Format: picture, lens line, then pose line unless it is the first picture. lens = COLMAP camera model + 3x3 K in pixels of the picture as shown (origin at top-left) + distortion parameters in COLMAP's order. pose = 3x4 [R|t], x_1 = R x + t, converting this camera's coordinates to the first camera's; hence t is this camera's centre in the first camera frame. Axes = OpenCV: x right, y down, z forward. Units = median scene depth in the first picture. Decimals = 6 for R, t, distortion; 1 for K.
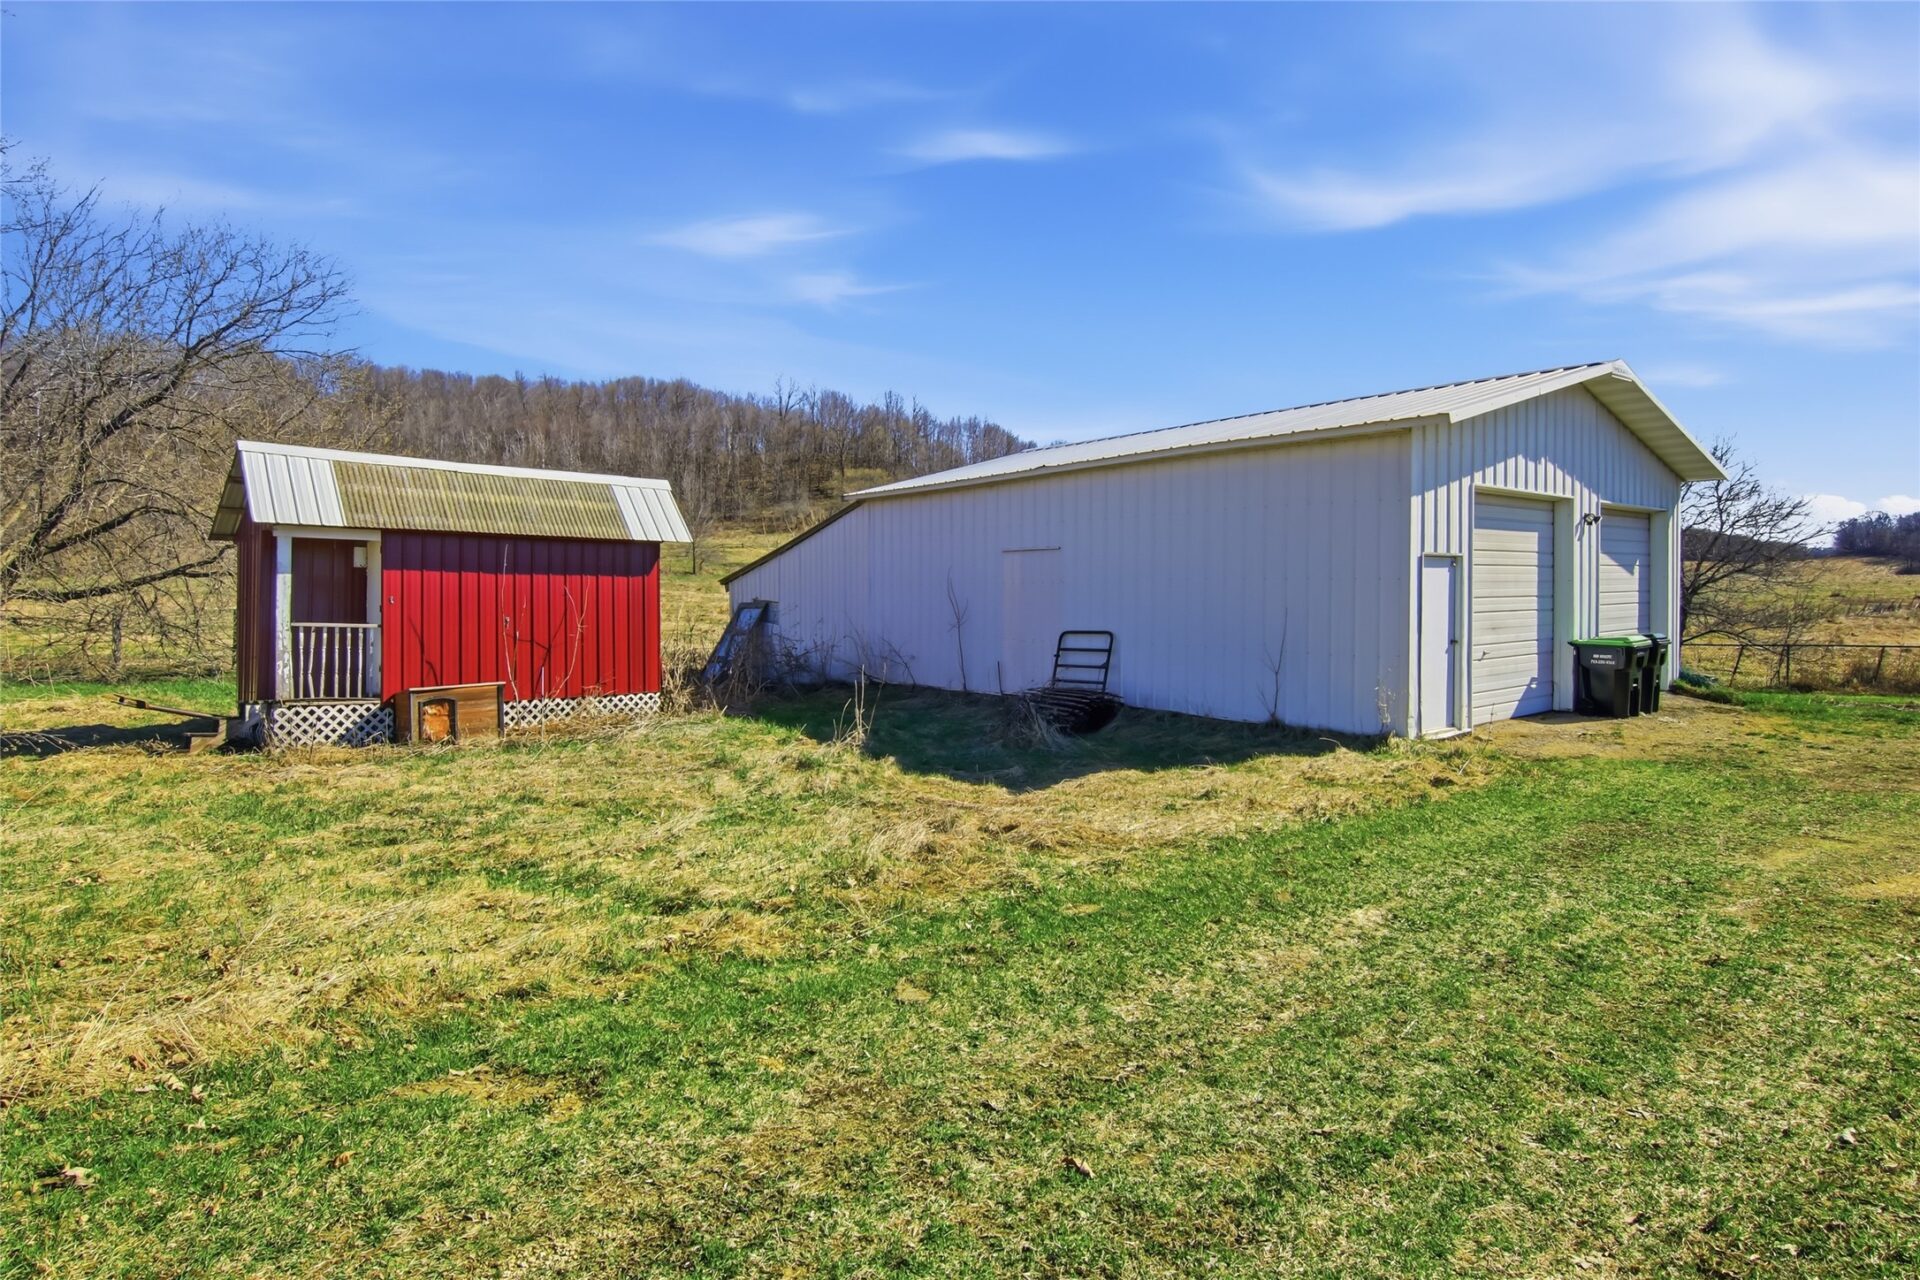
lens RADIAL K [[1037.7, 0, 967.4], [0, 1037.7, 590.2], [0, 0, 1]] dist [-0.011977, -0.001306]
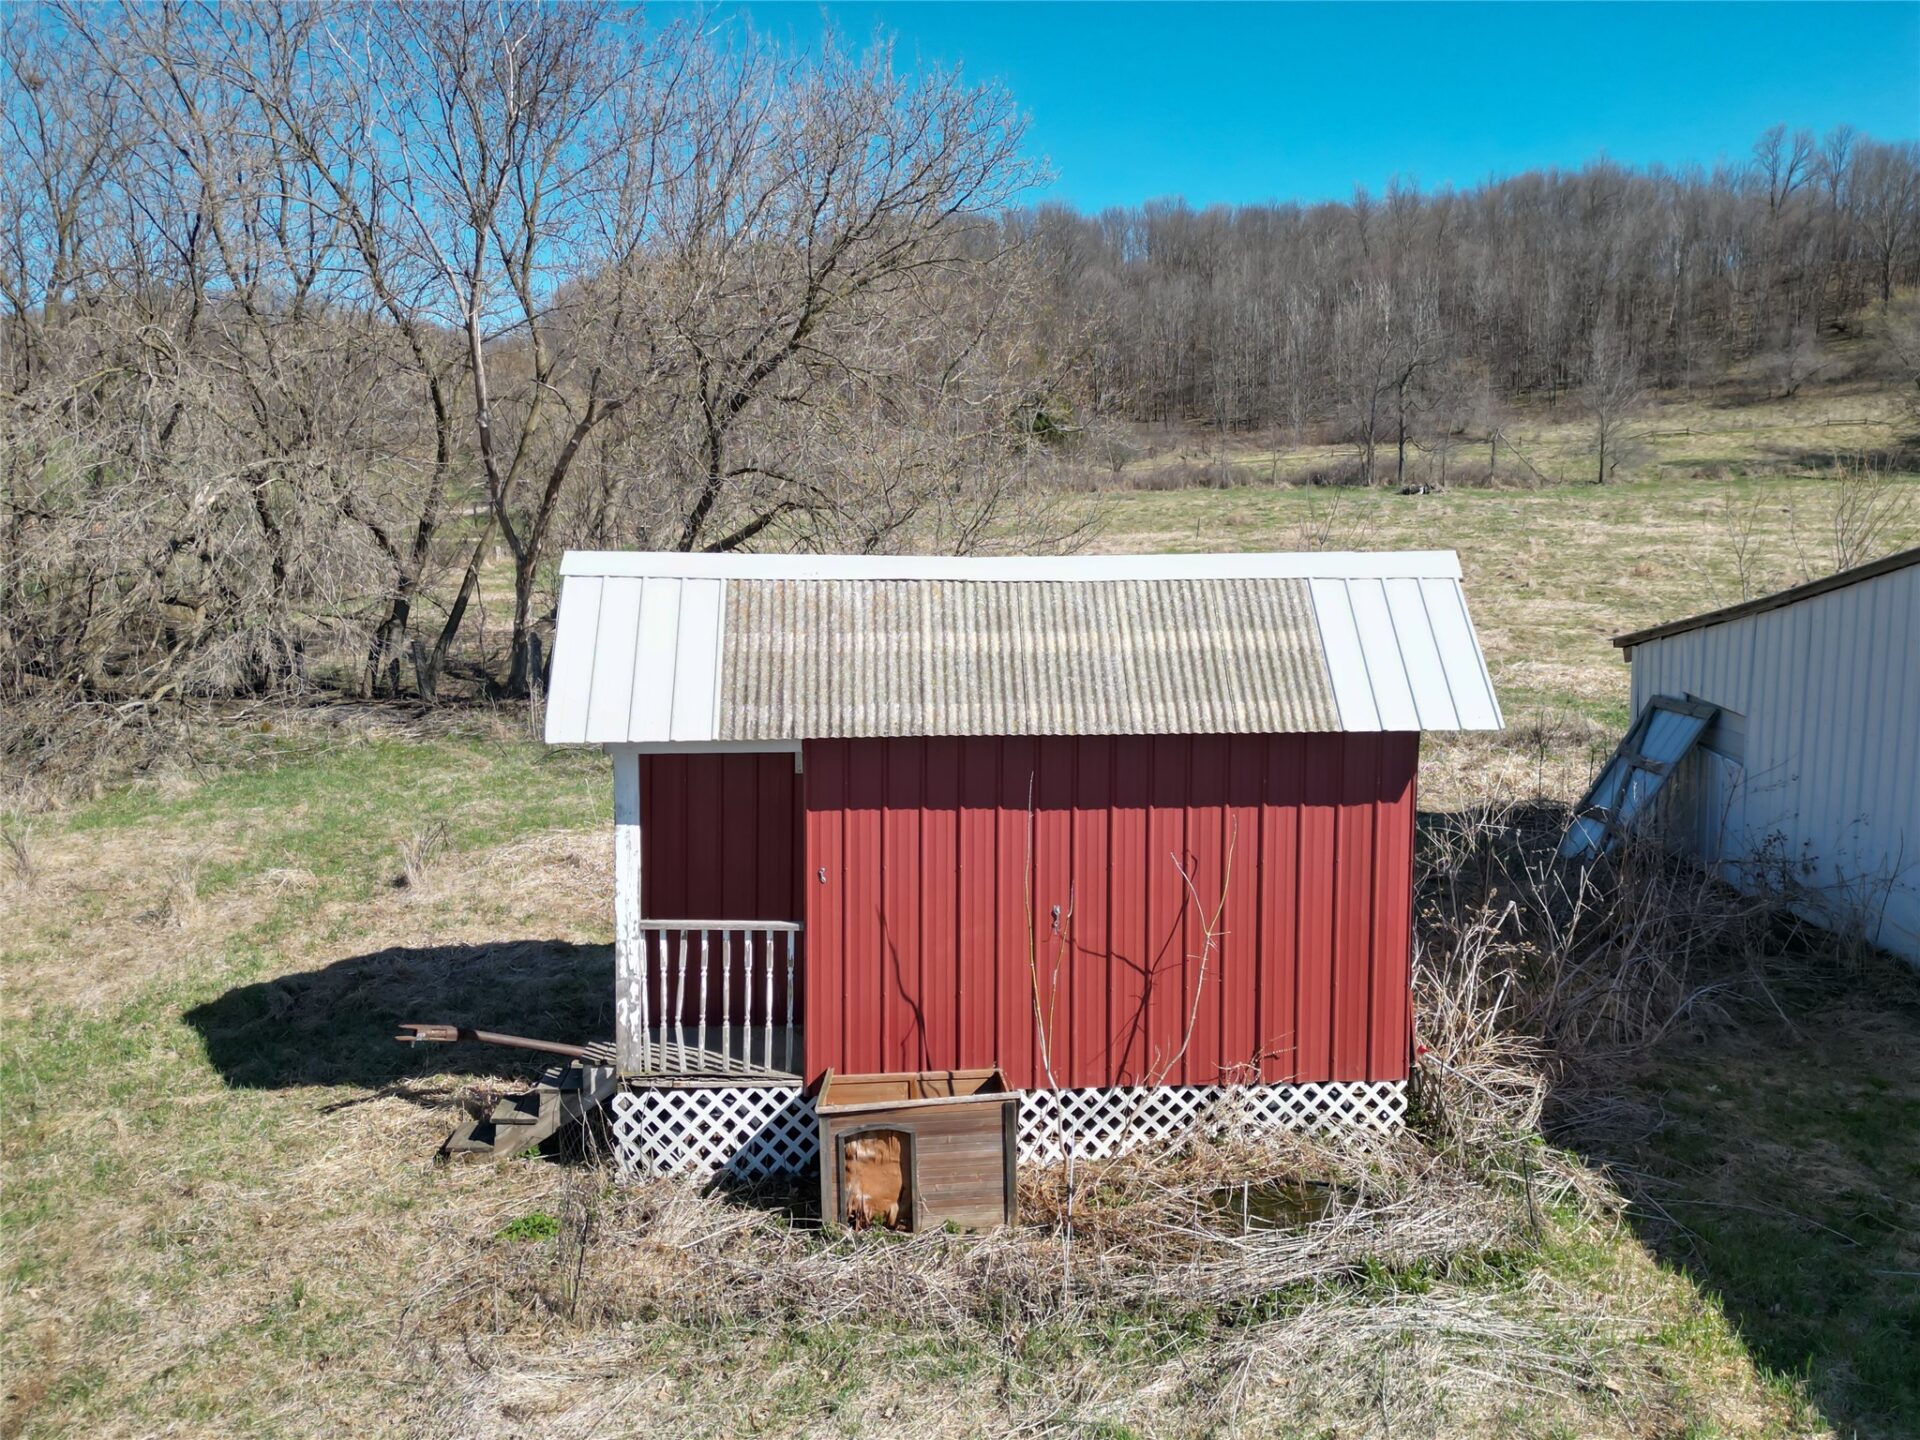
lens RADIAL K [[1386.7, 0, 954.4], [0, 1386.7, 707.9], [0, 0, 1]] dist [0.095890, -0.105525]
pose [[0.774010, 0.085293, -0.627403, -0.098106], [0.012320, 0.988669, 0.149605, -0.141663], [0.633054, -0.123526, 0.764189, 0.484274]]
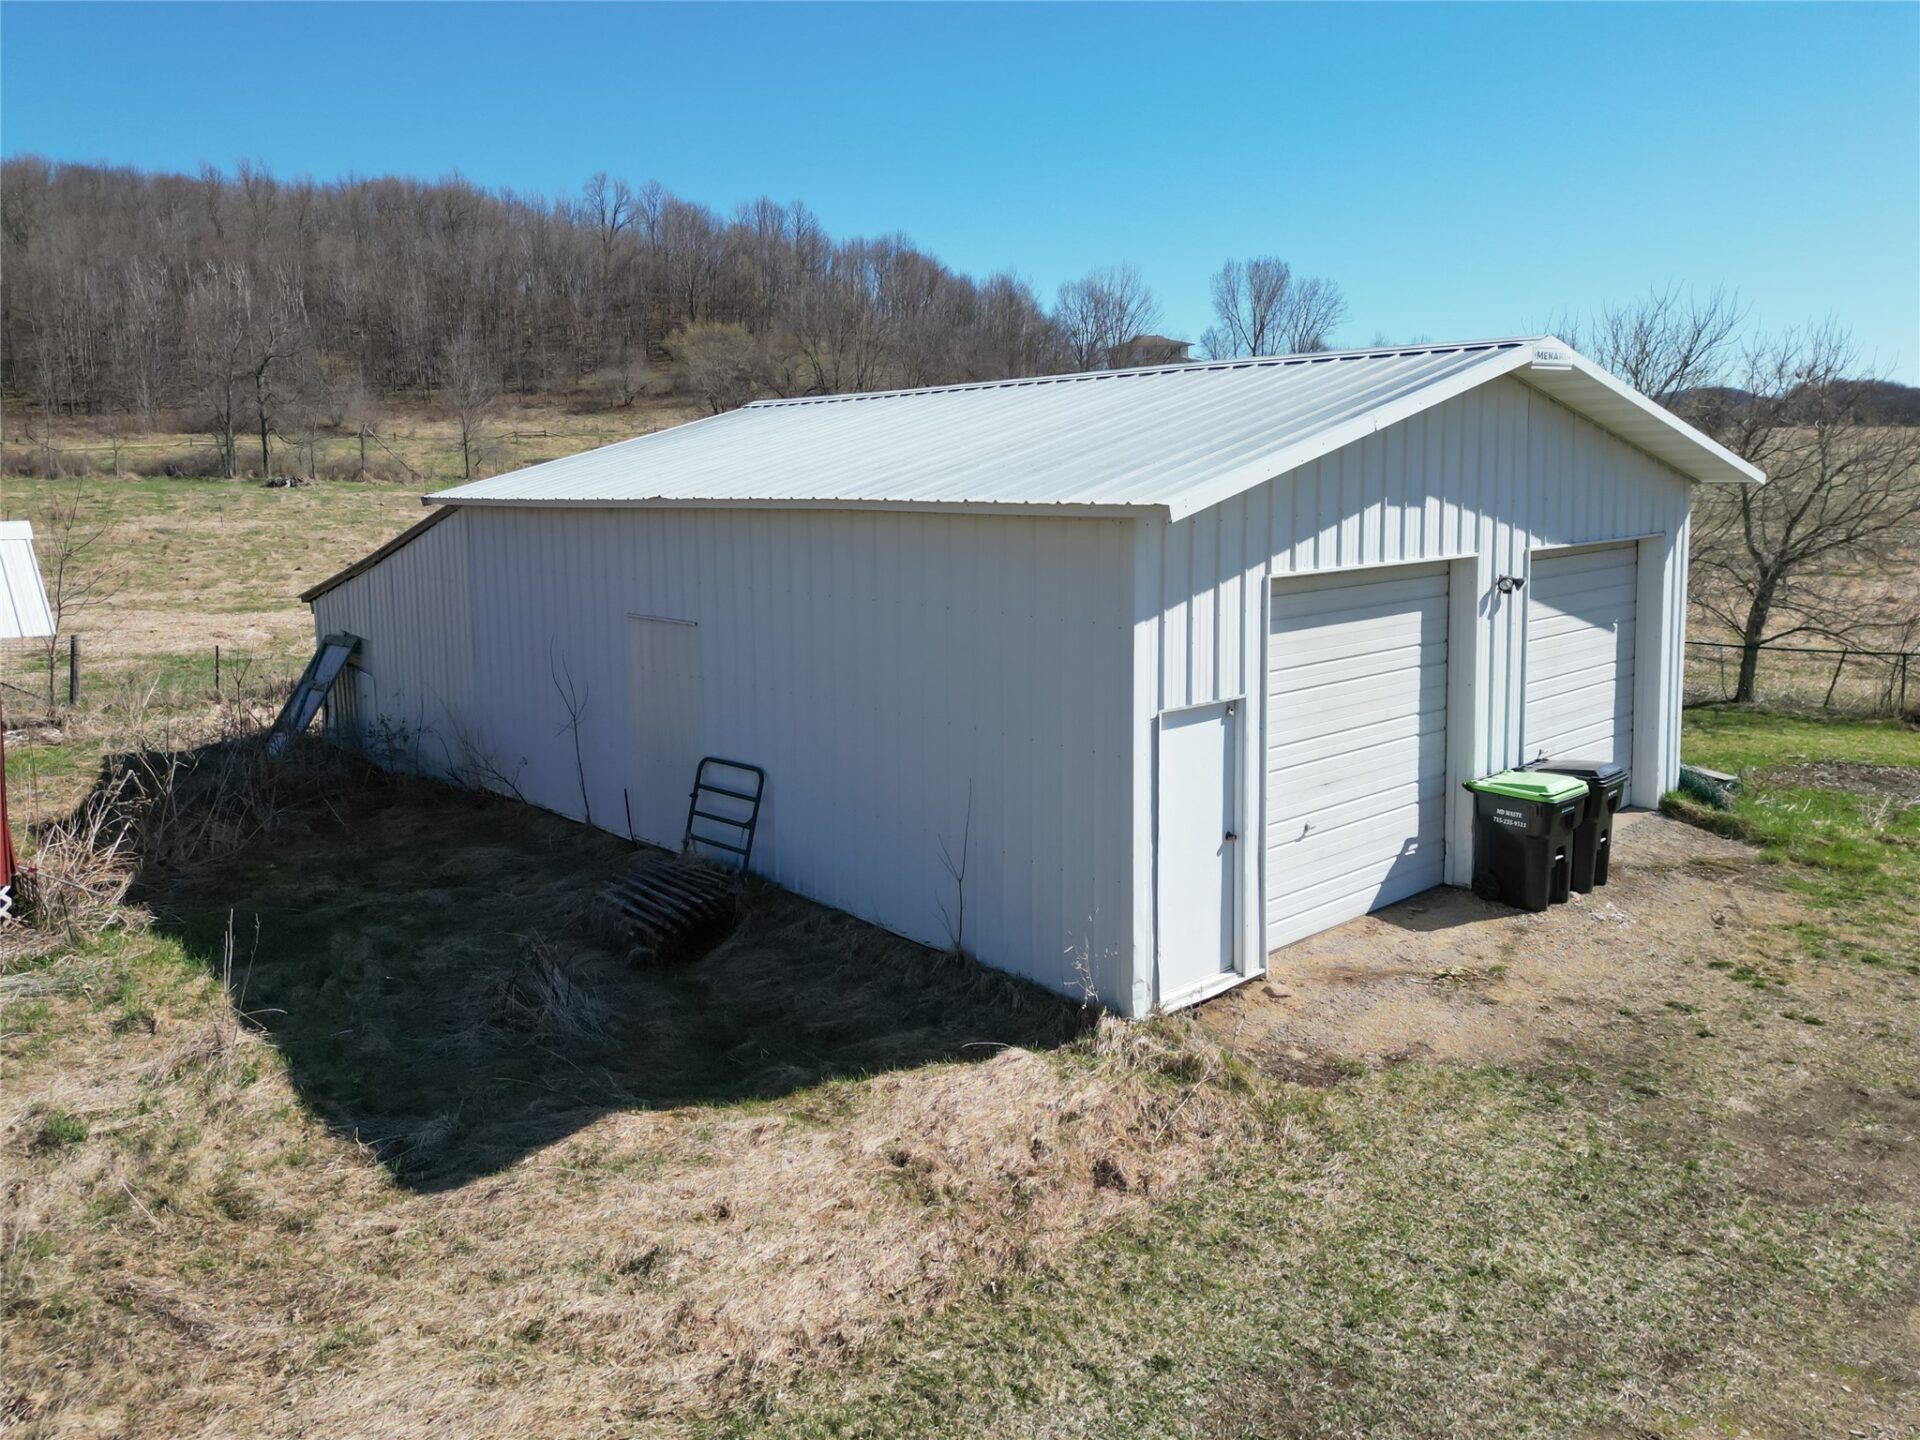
lens RADIAL K [[1412.2, 0, 975.1], [0, 1412.2, 600.0], [0, 0, 1]] dist [0.079425, -0.080159]
pose [[0.998210, -0.016264, 0.057546, 0.226518], [0.011243, 0.996188, 0.086510, -0.137624], [-0.058733, -0.085708, 0.994588, 0.151293]]
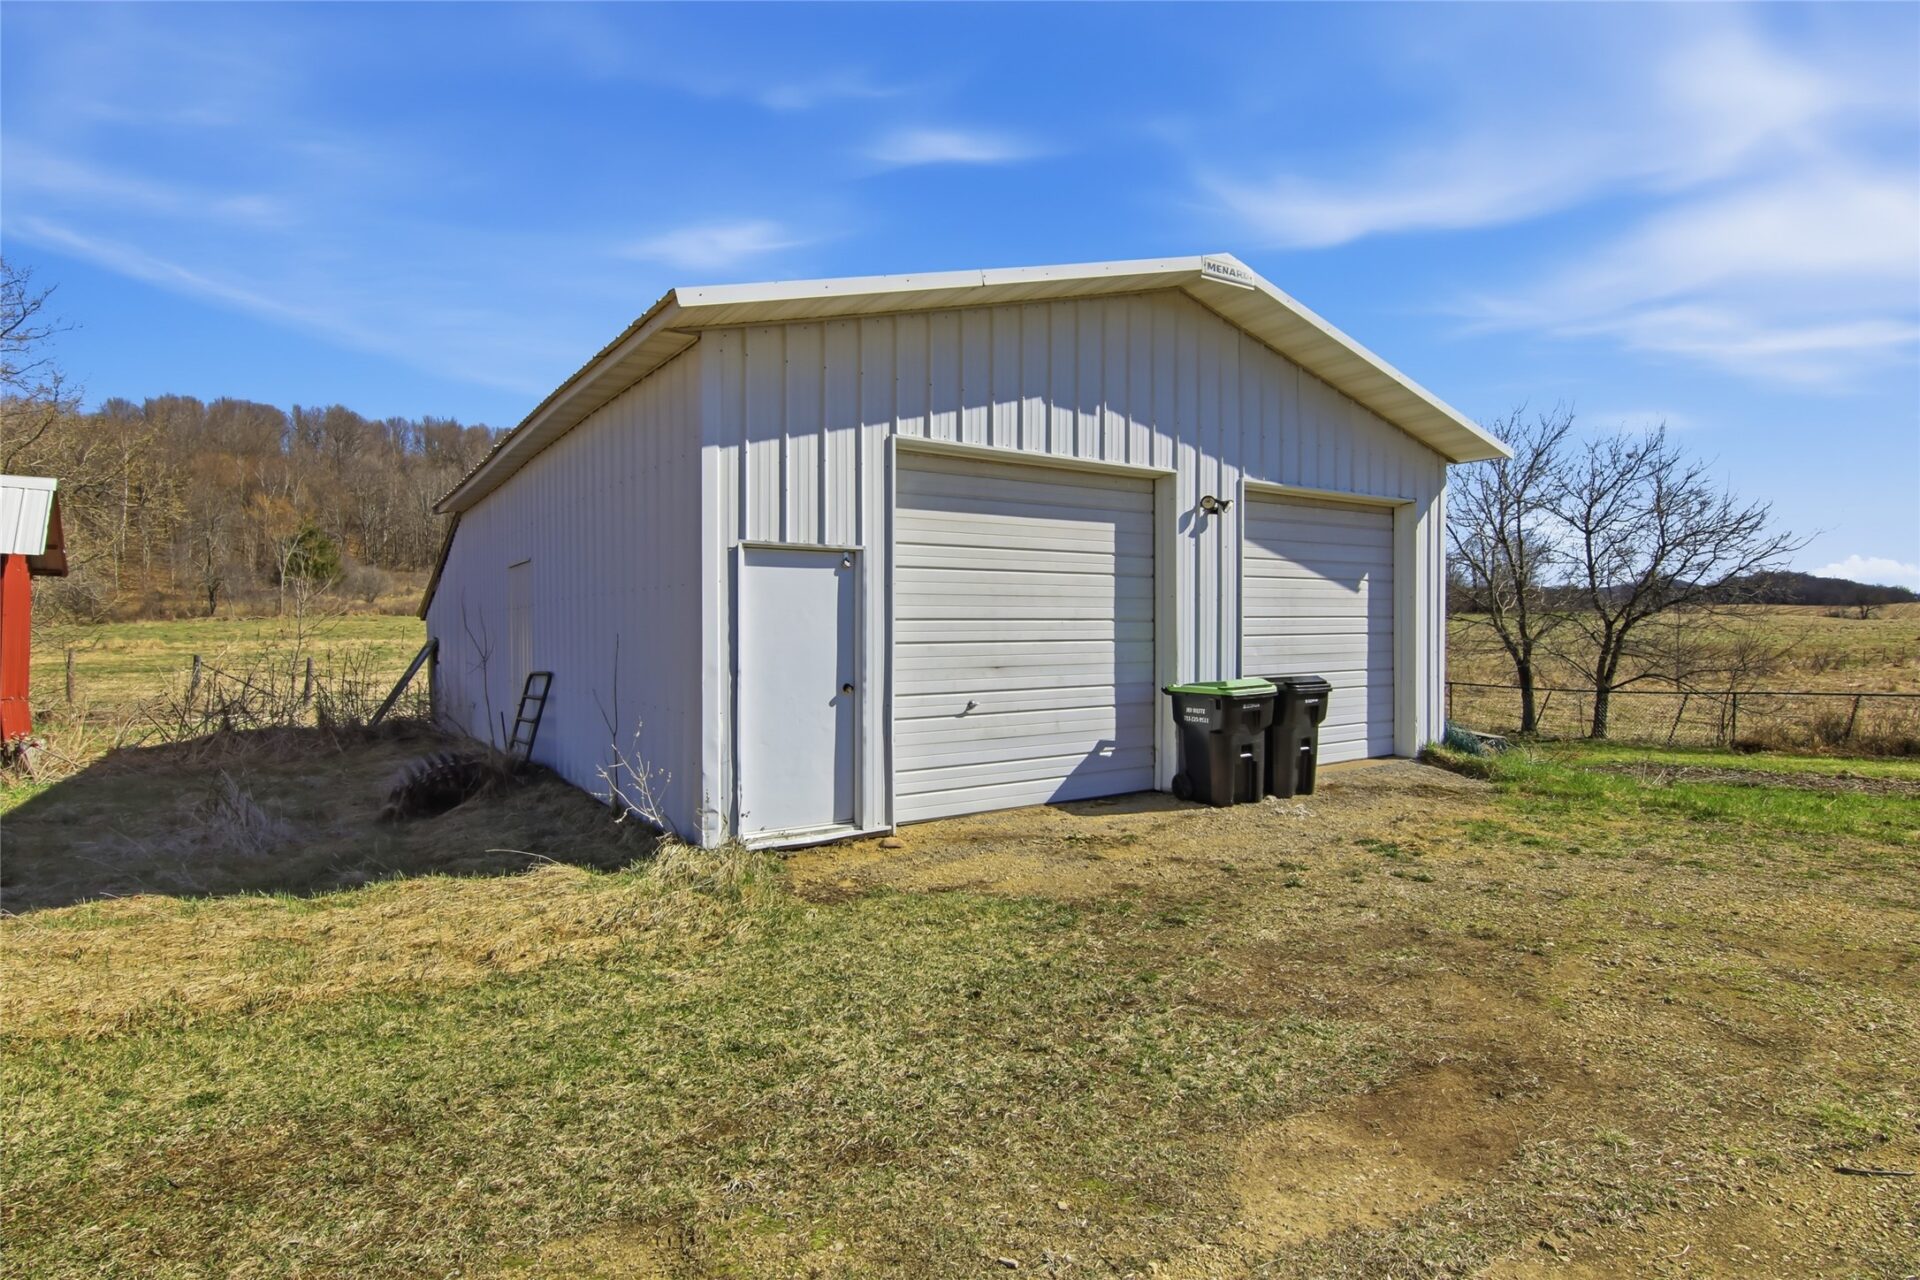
lens RADIAL K [[1004.1, 0, 960.0], [0, 1004.1, 640.0], [0, 0, 1]] dist [-0.001905, -0.015514]
pose [[0.996600, -0.001926, -0.082371, 0.490526], [0.002103, 0.999996, 0.002063, 0.016861], [0.082367, -0.002229, 0.996600, 0.335484]]
